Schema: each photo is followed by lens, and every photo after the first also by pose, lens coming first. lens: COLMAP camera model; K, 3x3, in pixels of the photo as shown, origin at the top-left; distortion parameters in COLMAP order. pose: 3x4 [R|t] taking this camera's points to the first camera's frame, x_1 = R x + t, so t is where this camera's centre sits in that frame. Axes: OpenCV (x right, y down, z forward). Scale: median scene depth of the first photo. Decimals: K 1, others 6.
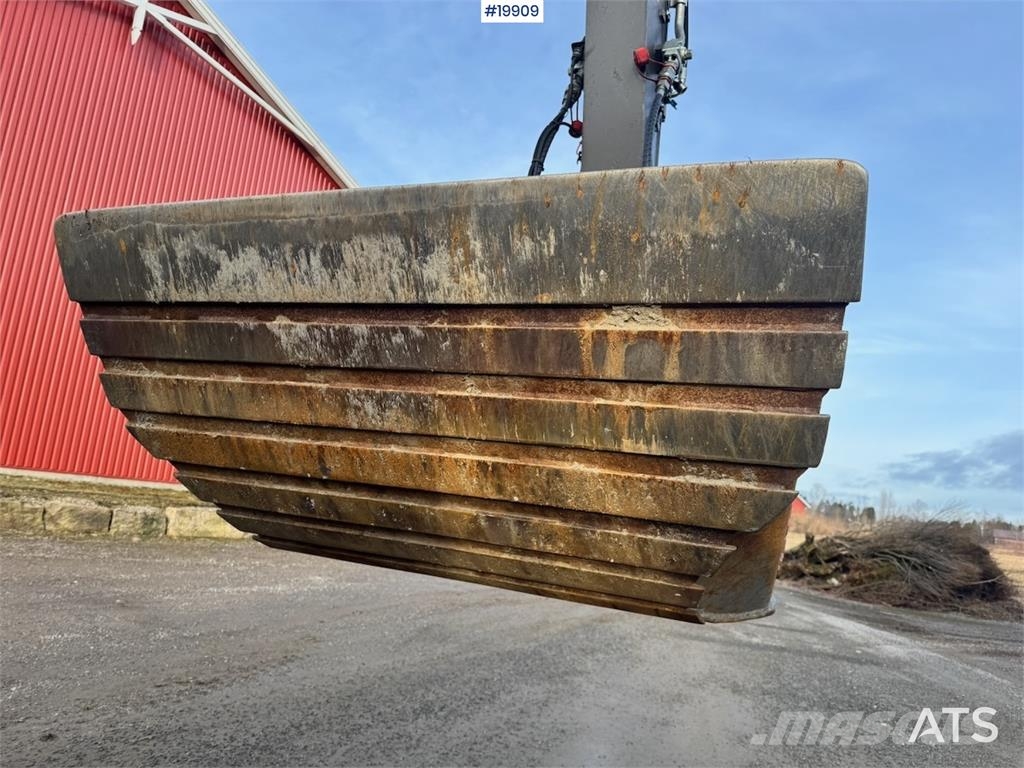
lens RADIAL K [[714.8, 0, 513.8], [0, 714.8, 394.7], [0, 0, 1]] dist [0.089696, -0.123187]
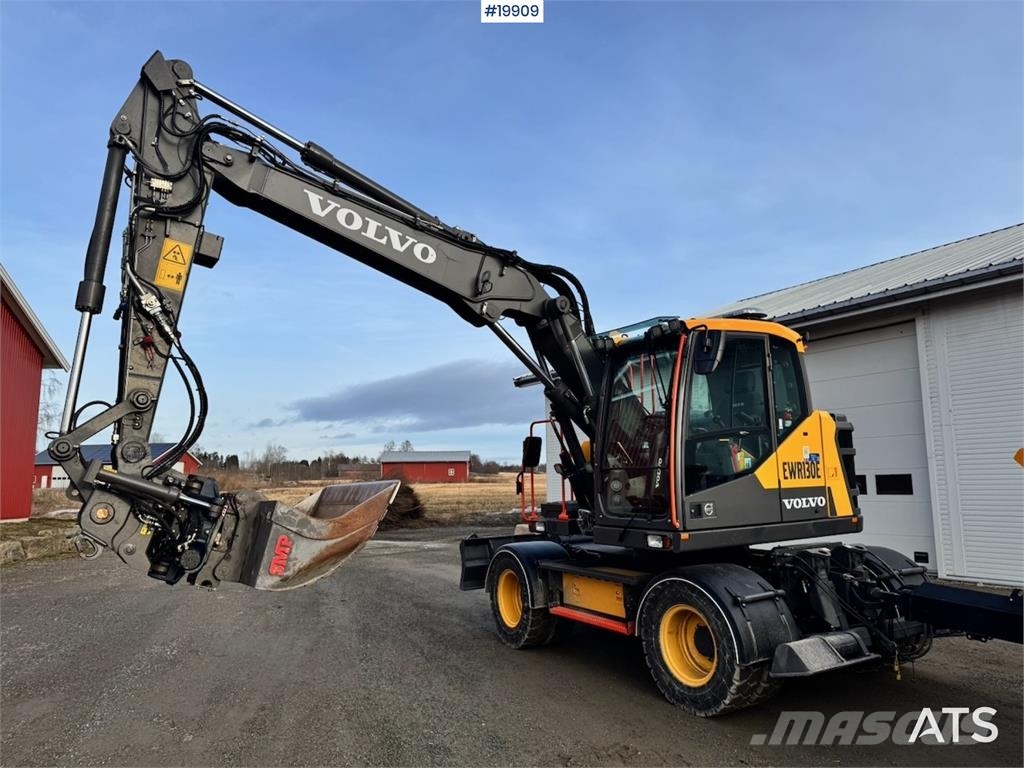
lens RADIAL K [[714.8, 0, 512.4], [0, 714.8, 382.6], [0, 0, 1]] dist [0.089696, -0.123187]
pose [[0.676358, -0.021745, 0.736252, -6.075236], [-0.015875, 0.998902, 0.044087, -1.595034], [-0.736402, -0.041507, 0.675270, -4.082673]]
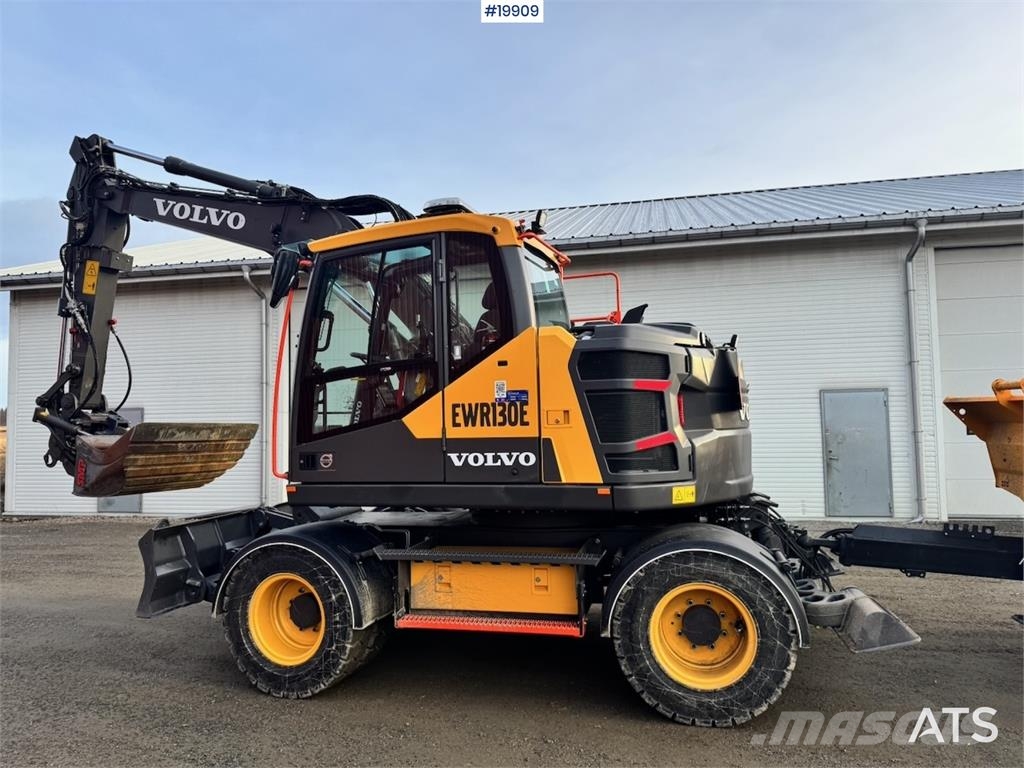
lens RADIAL K [[714.8, 0, 511.7], [0, 714.8, 384.2], [0, 0, 1]] dist [0.089696, -0.123187]
pose [[0.987044, -0.124398, -0.101335, -1.016558], [0.133860, 0.986661, 0.092636, -1.290278], [0.088460, -0.105001, 0.990530, -5.558176]]
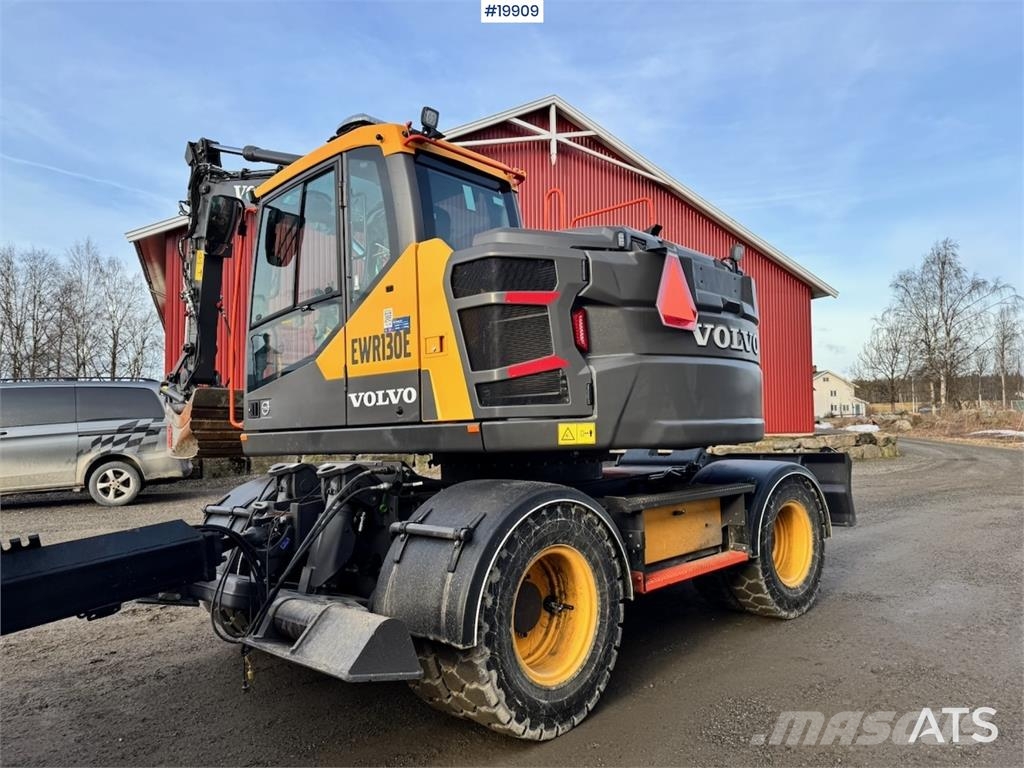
lens RADIAL K [[714.8, 0, 512.5], [0, 714.8, 385.7], [0, 0, 1]] dist [0.089696, -0.123187]
pose [[0.878117, -0.151548, -0.453811, 0.302130], [0.182968, 0.982779, 0.025847, -0.691535], [0.442079, -0.105729, 0.890723, -4.722686]]
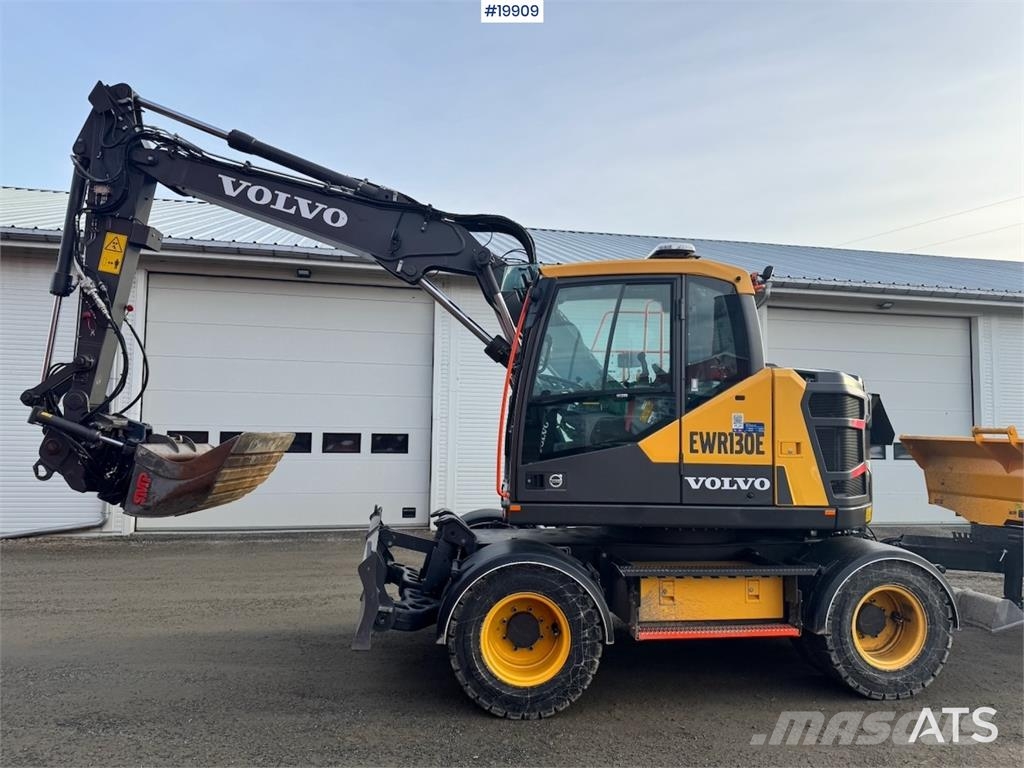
lens RADIAL K [[714.8, 0, 508.2], [0, 714.8, 387.7], [0, 0, 1]] dist [0.089696, -0.123187]
pose [[0.956136, -0.066159, 0.285353, -3.549911], [0.033401, 0.992431, 0.118177, -1.614360], [-0.291012, -0.103463, 0.951109, -5.483167]]
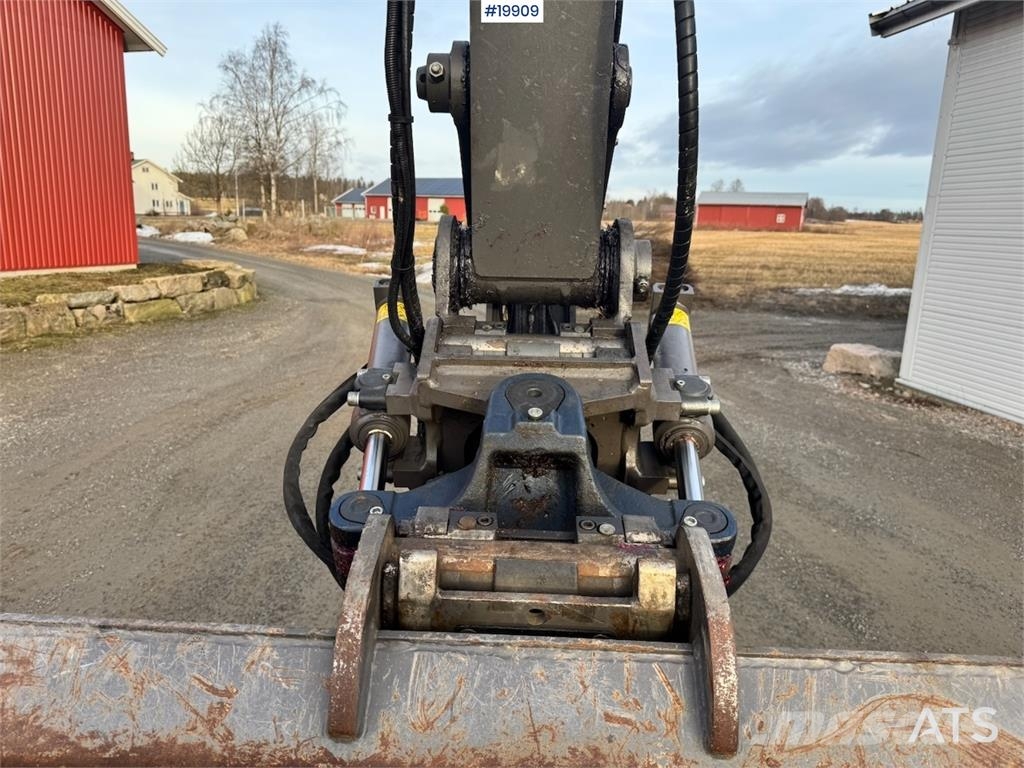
lens RADIAL K [[724.8, 0, 516.8], [0, 724.8, 386.1], [0, 0, 1]] dist [0.026332, -0.047834]
pose [[0.923572, -0.166792, 0.345246, -0.158394], [0.020320, 0.920454, 0.390323, -0.454895], [-0.382886, -0.353476, 0.853495, 1.030160]]
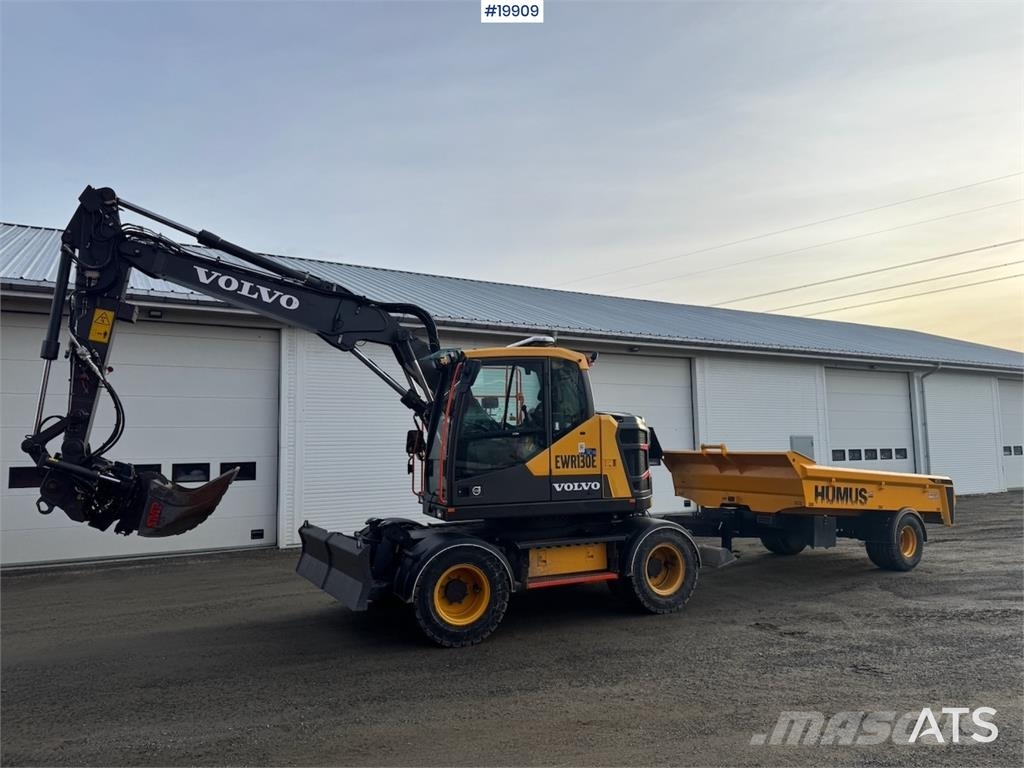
lens RADIAL K [[714.8, 0, 510.0], [0, 714.8, 384.4], [0, 0, 1]] dist [0.089696, -0.123187]
pose [[0.810985, -0.060710, 0.581909, -5.277965], [0.005200, 0.995310, 0.096592, -2.065535], [-0.585044, -0.075309, 0.807497, -6.732427]]
